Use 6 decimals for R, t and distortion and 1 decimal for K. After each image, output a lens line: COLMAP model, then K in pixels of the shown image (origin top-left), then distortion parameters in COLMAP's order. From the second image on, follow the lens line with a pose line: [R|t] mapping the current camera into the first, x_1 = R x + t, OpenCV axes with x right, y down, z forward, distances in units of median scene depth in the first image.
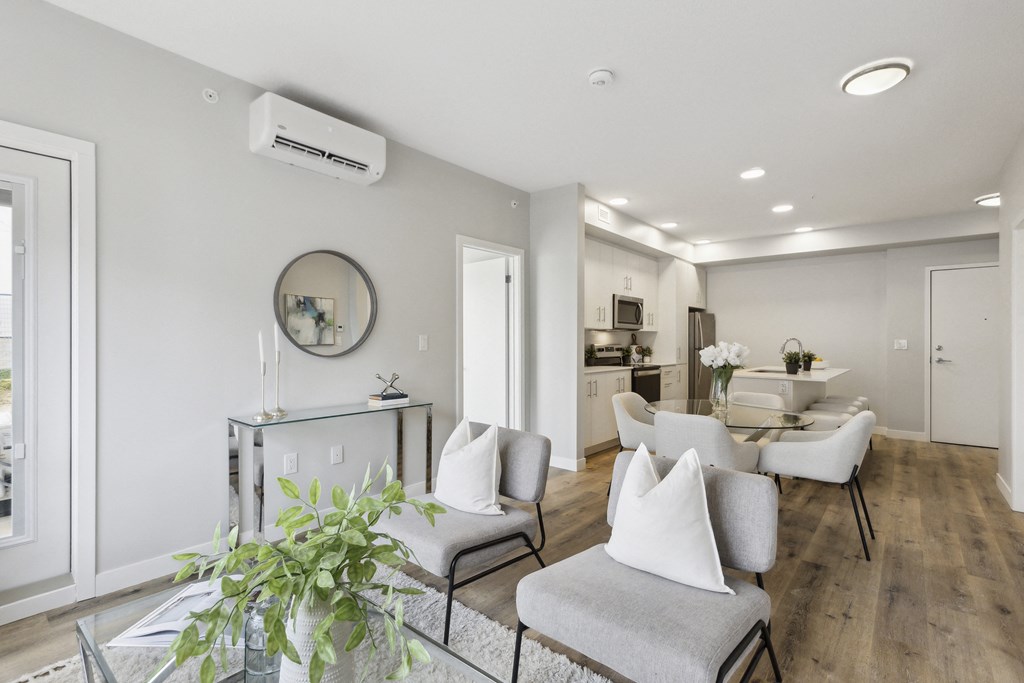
lens RADIAL K [[468.3, 0, 533.0], [0, 468.3, 343.9], [0, 0, 1]] dist [0.005042, -0.001389]
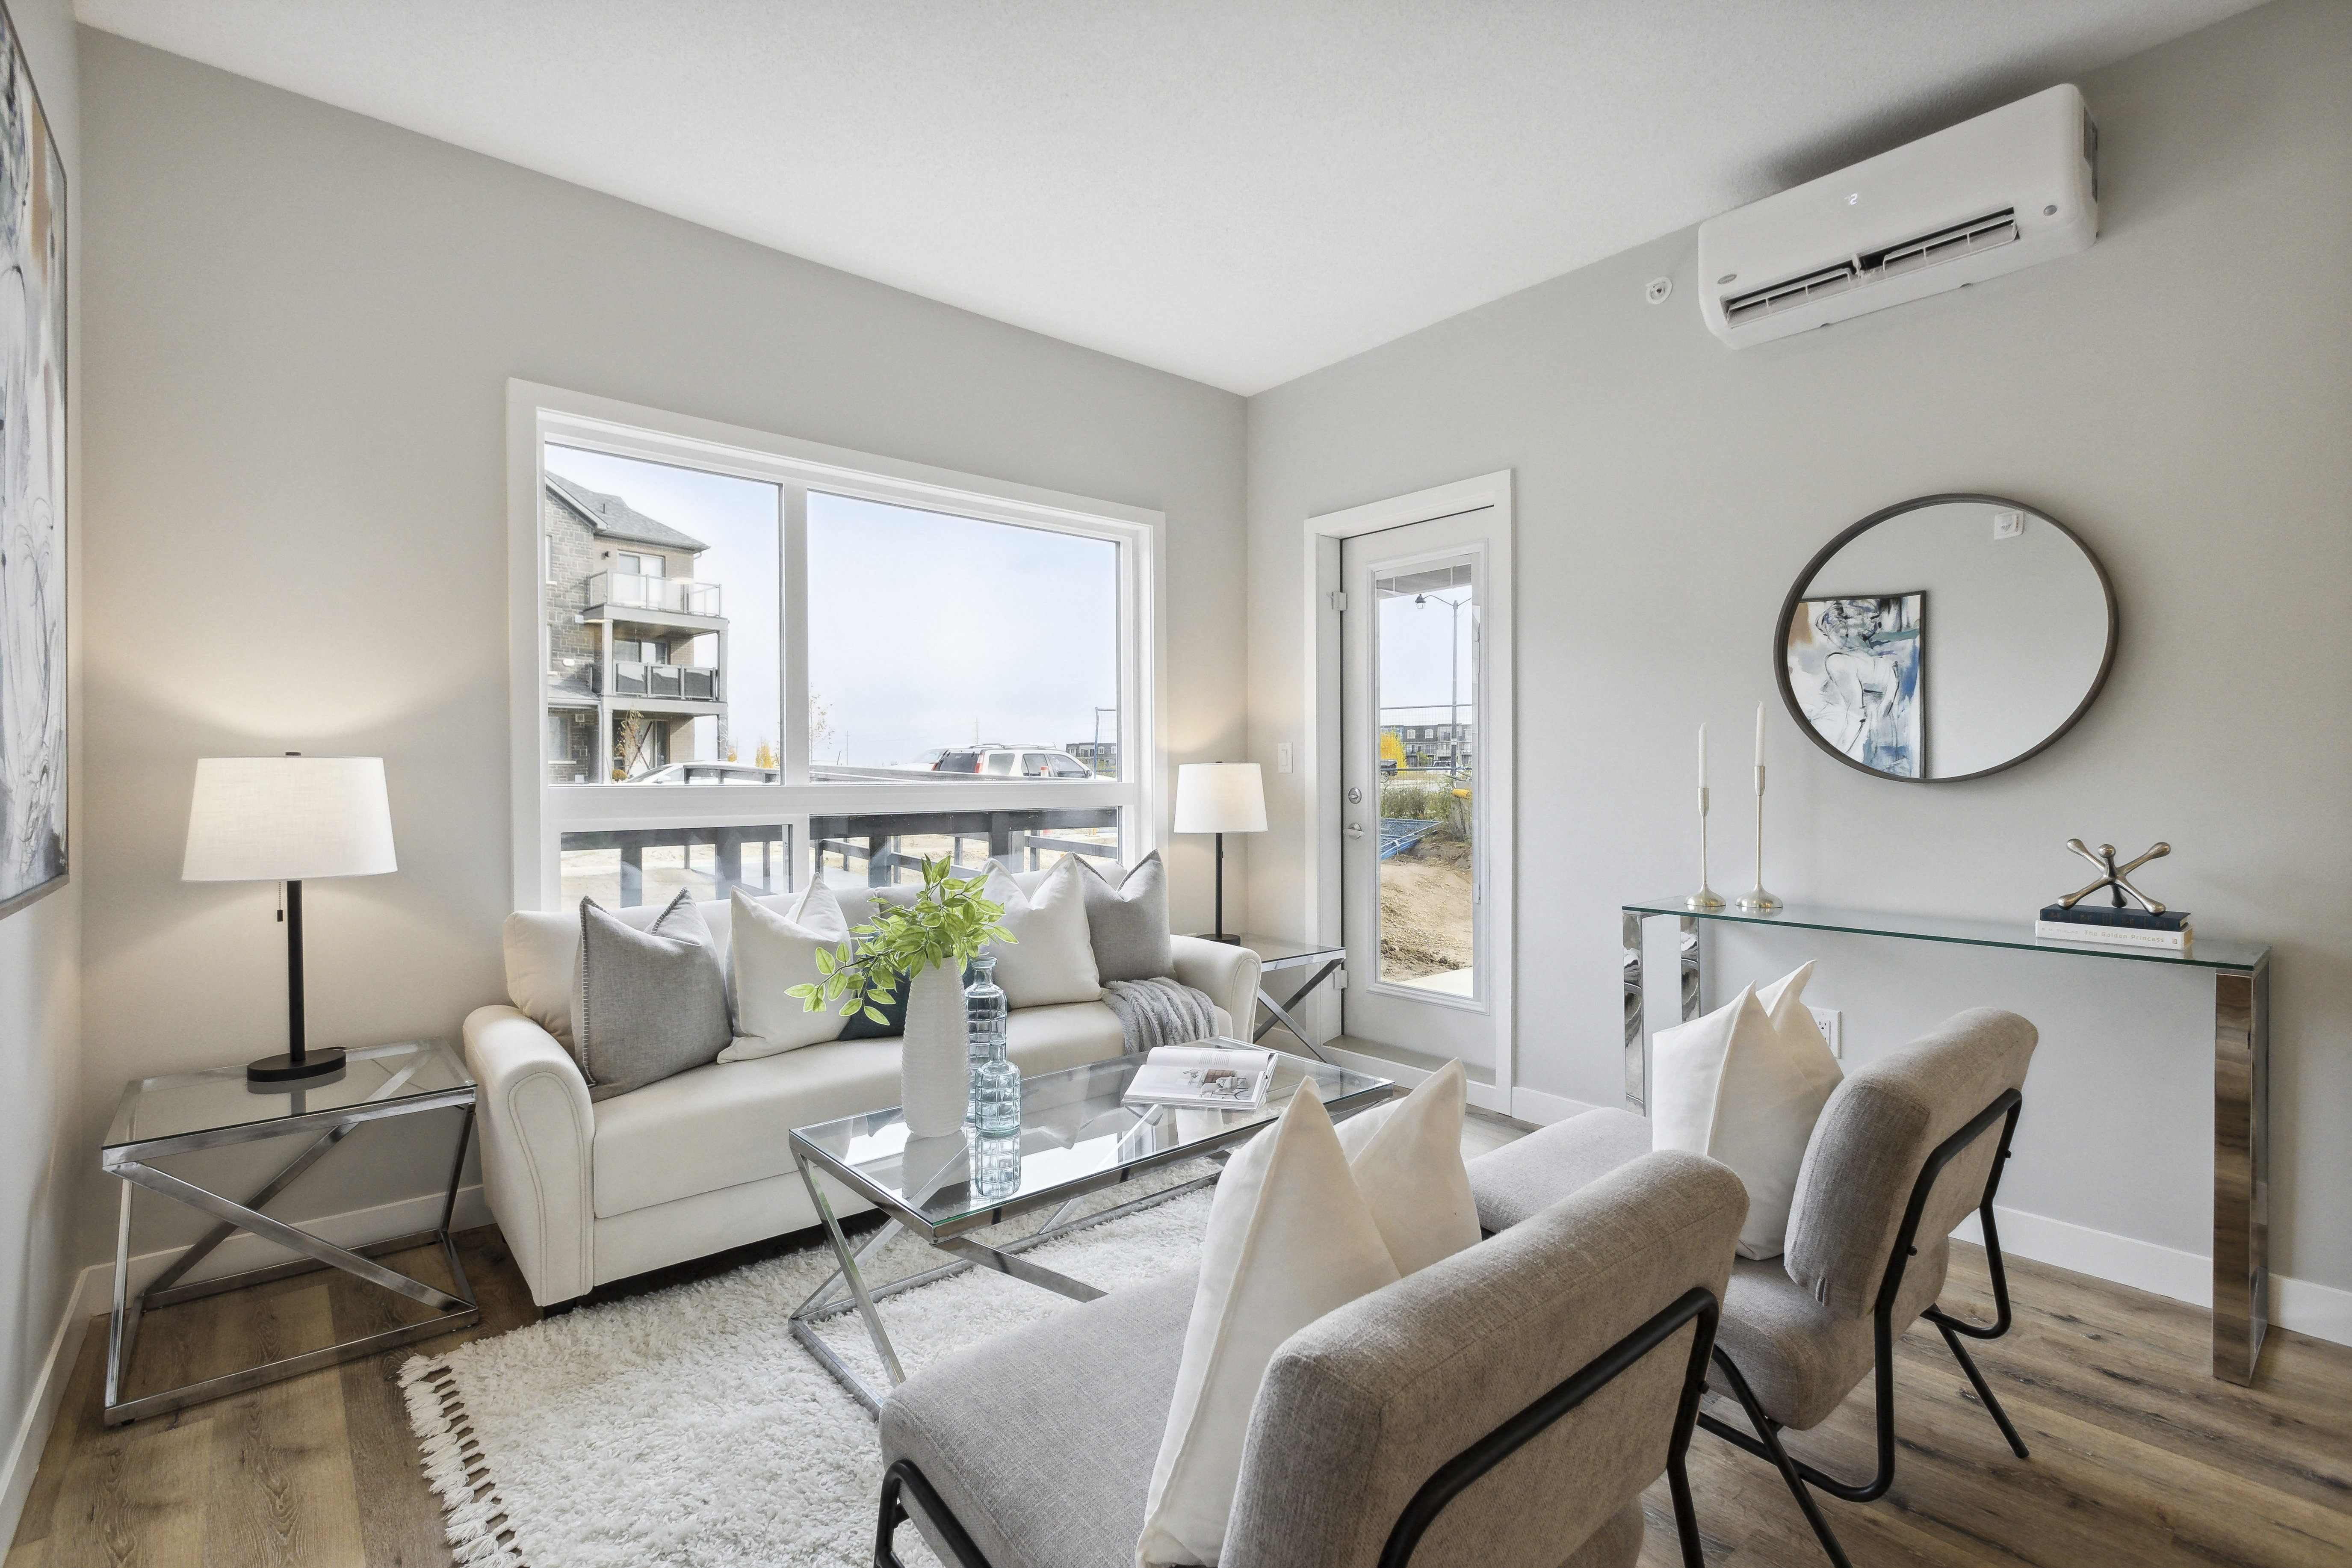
lens RADIAL K [[1075.6, 0, 1161.1], [0, 1075.6, 787.0], [0, 0, 1]] dist [0.005042, -0.001389]
pose [[-0.194300, 0.004967, -0.980930, 0.268852], [-0.003753, 0.999976, 0.005807, 0.014839], [0.980935, 0.004810, -0.194277, 0.289320]]
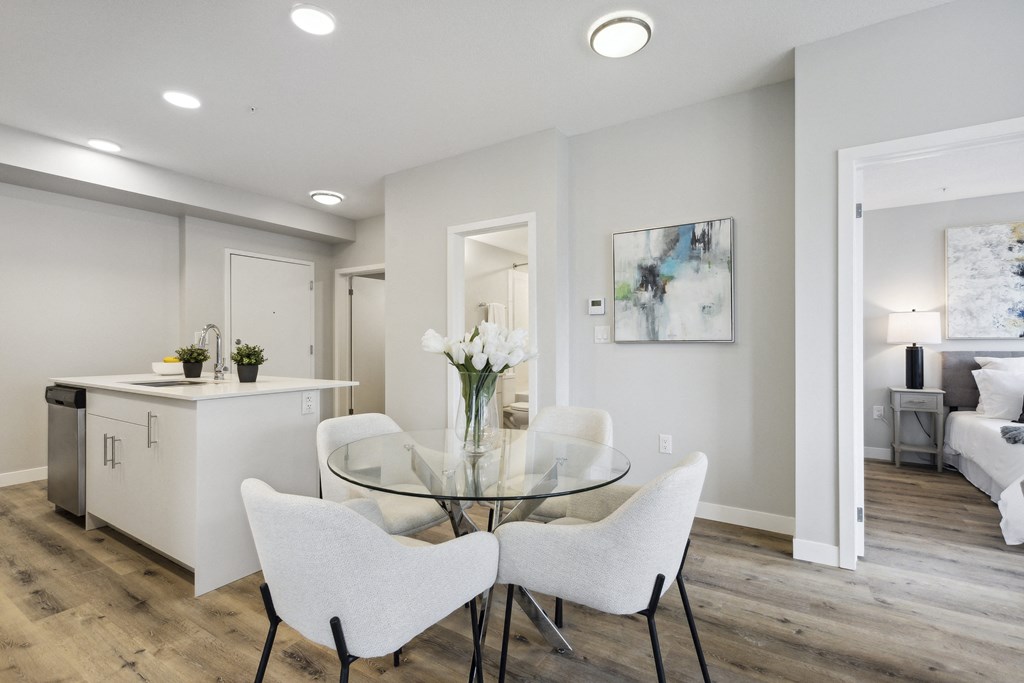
lens RADIAL K [[468.3, 0, 508.5], [0, 468.3, 339.5], [0, 0, 1]] dist [0.005042, -0.001389]
pose [[-0.094800, 0.006406, 0.995476, -0.068993], [0.007590, 0.999955, -0.005712, 0.011239], [-0.995467, 0.007014, -0.094844, 0.573790]]
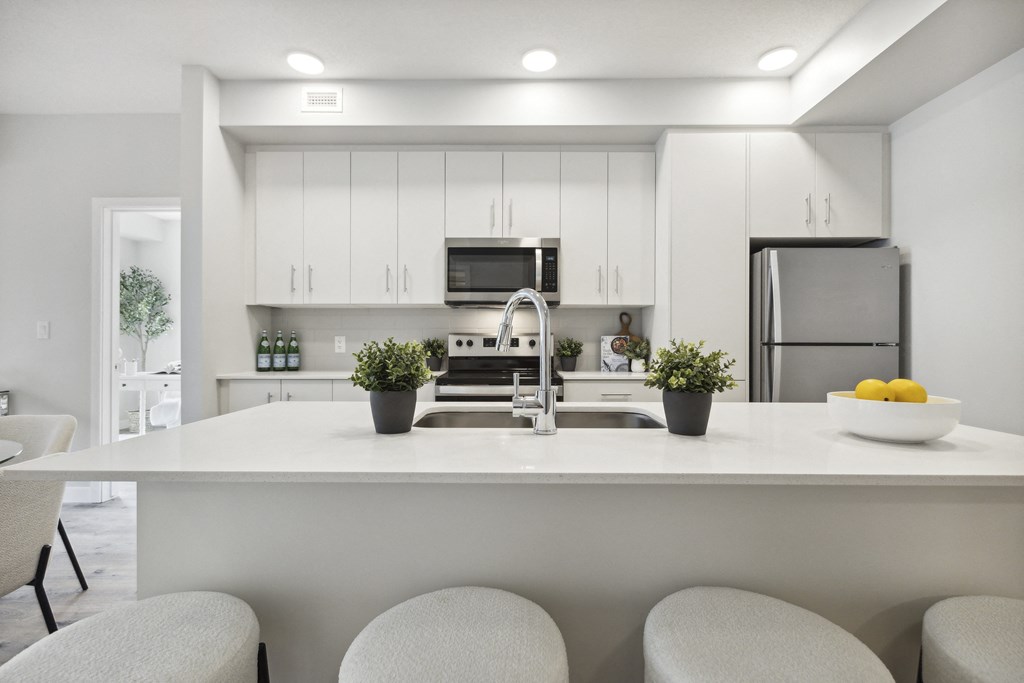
lens RADIAL K [[468.3, 0, 513.9], [0, 468.3, 341.9], [0, 0, 1]] dist [0.005042, -0.001389]
pose [[0.613370, -0.001366, -0.789795, 0.631230], [-0.004769, 0.999974, -0.005434, 0.014618], [0.789782, 0.007100, 0.613347, 0.717285]]
